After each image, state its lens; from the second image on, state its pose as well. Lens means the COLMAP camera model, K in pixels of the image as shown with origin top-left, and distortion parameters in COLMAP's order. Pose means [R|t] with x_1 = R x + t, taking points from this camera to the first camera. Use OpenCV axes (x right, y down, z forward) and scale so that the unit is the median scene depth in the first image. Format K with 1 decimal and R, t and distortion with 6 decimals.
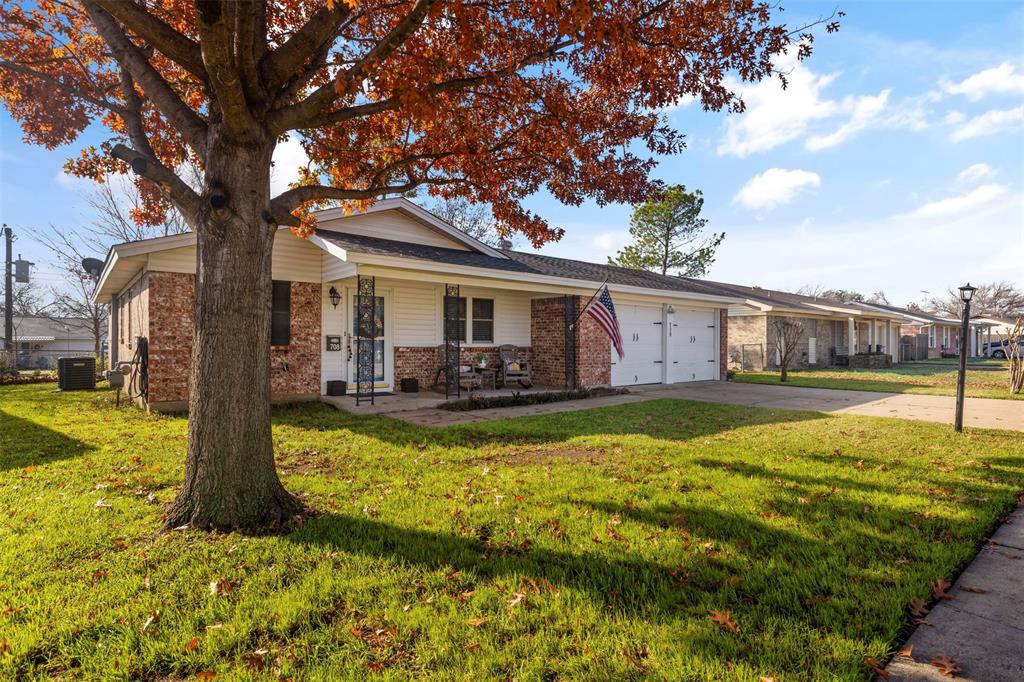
lens RADIAL K [[534.3, 0, 517.2], [0, 534.3, 339.9], [0, 0, 1]] dist [-0.000218, -0.002527]
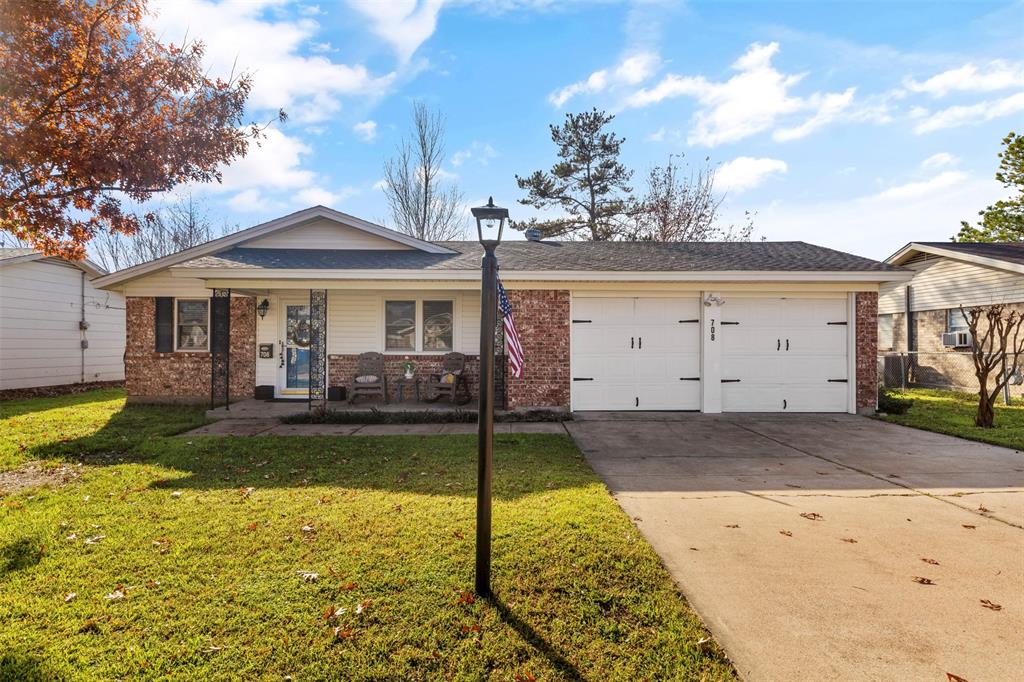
lens RADIAL K [[534.3, 0, 516.7], [0, 534.3, 341.7], [0, 0, 1]] dist [-0.000218, -0.002527]
pose [[0.767499, -0.009461, -0.640981, 0.687509], [0.004897, 0.999948, -0.008896, -0.000504], [0.641032, 0.003689, 0.767505, 0.455429]]
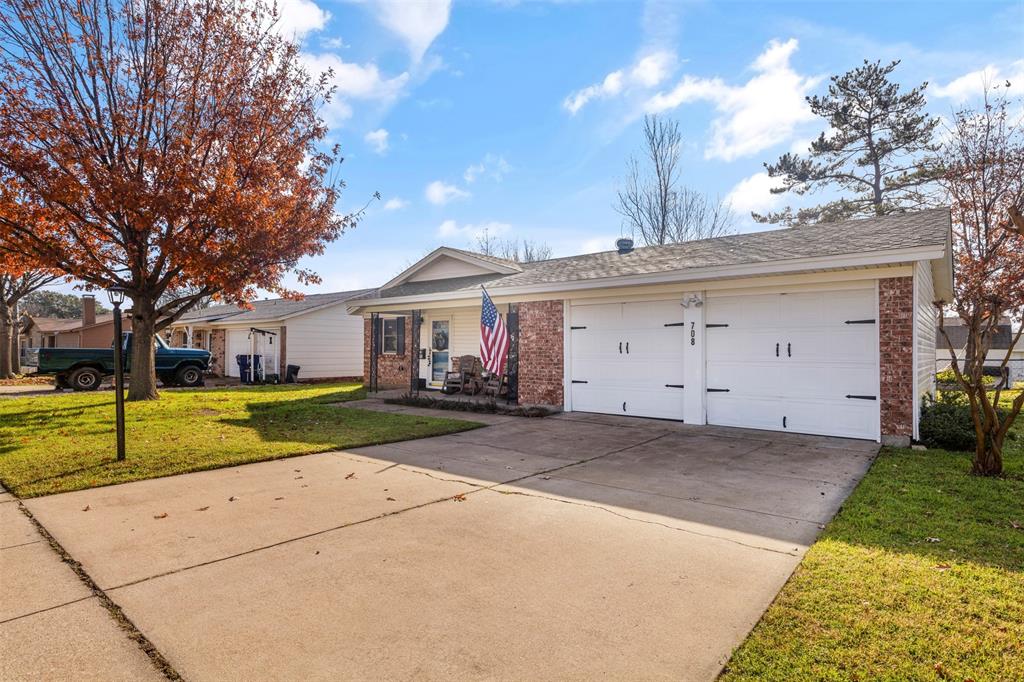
lens RADIAL K [[534.3, 0, 518.4], [0, 534.3, 347.2], [0, 0, 1]] dist [-0.000218, -0.002527]
pose [[0.176991, -0.011447, -0.984146, 1.109442], [-0.000521, 0.999931, -0.011724, 0.004054], [0.984212, 0.002588, 0.176973, 0.925503]]
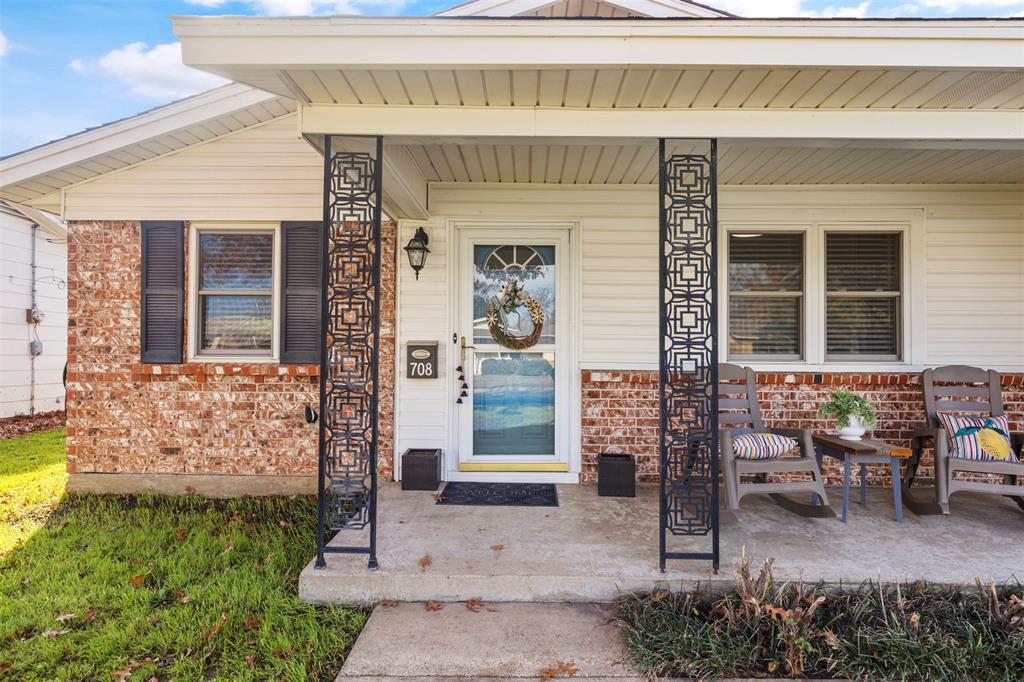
lens RADIAL K [[534.3, 0, 519.8], [0, 534.3, 351.2], [0, 0, 1]] dist [-0.000218, -0.002527]
pose [[0.758488, -0.008632, -0.651630, -0.009127], [0.002486, 0.999943, -0.010352, 0.003308], [0.651682, 0.006232, 0.758467, 0.674177]]
